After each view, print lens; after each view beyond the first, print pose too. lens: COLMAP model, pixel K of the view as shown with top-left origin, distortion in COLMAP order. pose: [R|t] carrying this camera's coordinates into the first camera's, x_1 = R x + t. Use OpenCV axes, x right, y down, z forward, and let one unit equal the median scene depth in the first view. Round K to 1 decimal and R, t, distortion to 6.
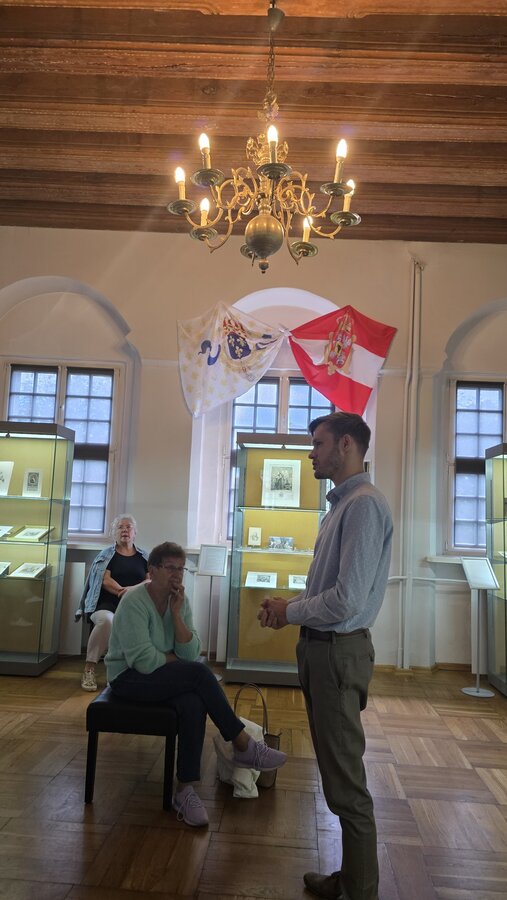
lens RADIAL K [[605.3, 0, 253.7], [0, 605.3, 457.4], [0, 0, 1]] dist [0.058851, -0.059496]
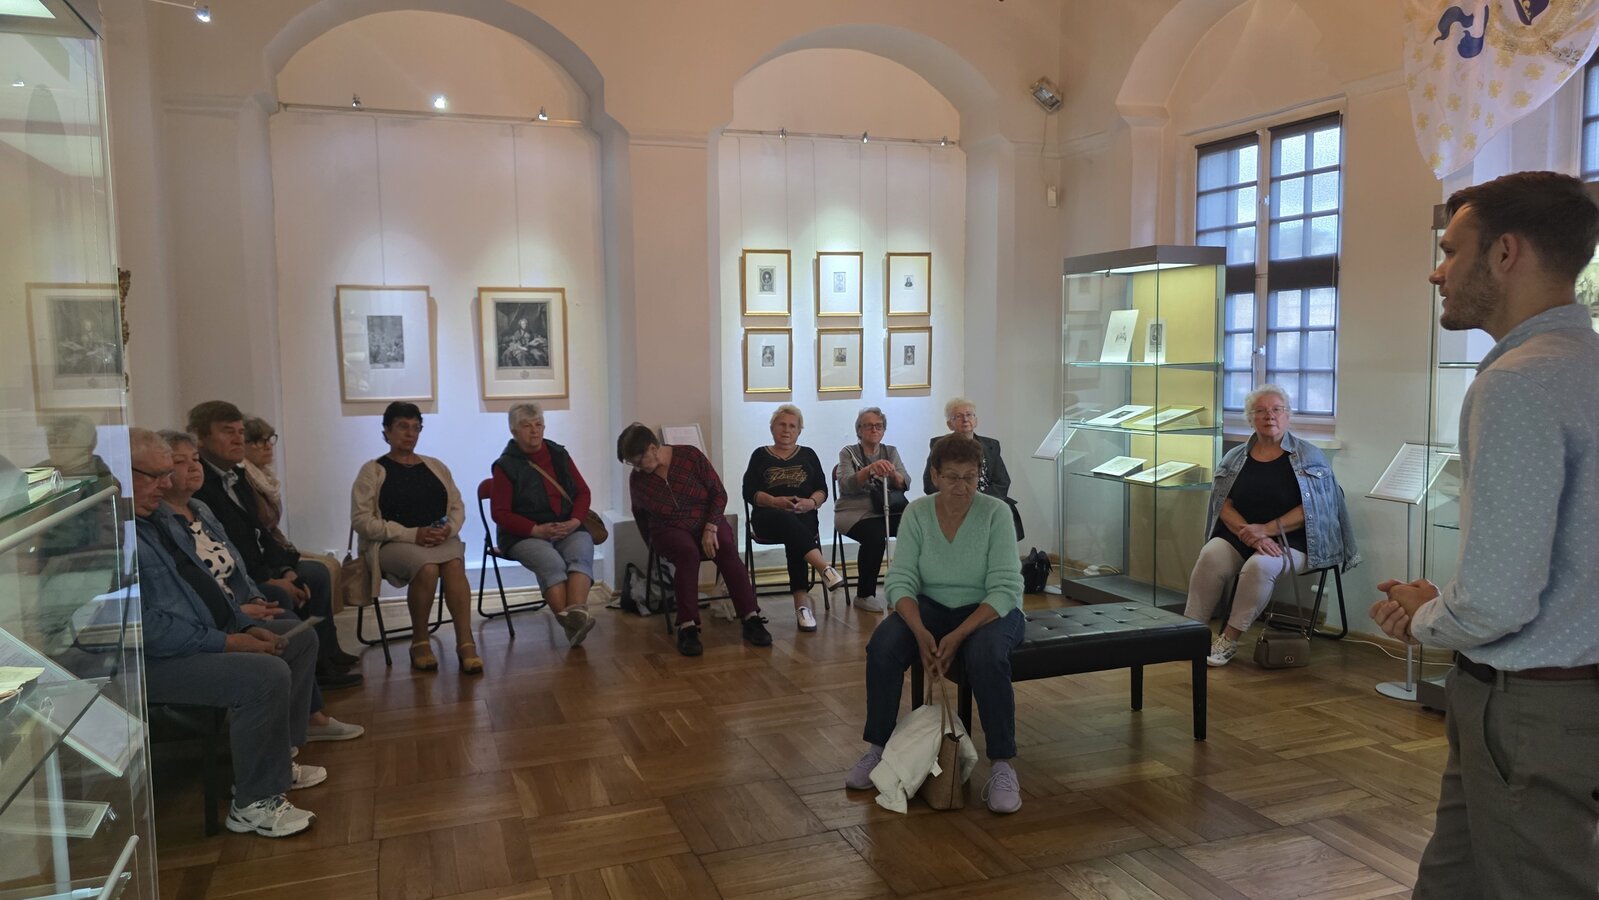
lens RADIAL K [[1075.3, 0, 786.7], [0, 1075.3, 442.5], [0, 0, 1]] dist [0.058851, -0.059496]
pose [[0.392990, 0.021559, -0.919290, 0.533221], [0.117913, 0.990290, 0.073631, 0.017962], [0.911951, -0.137332, 0.386632, 0.172423]]
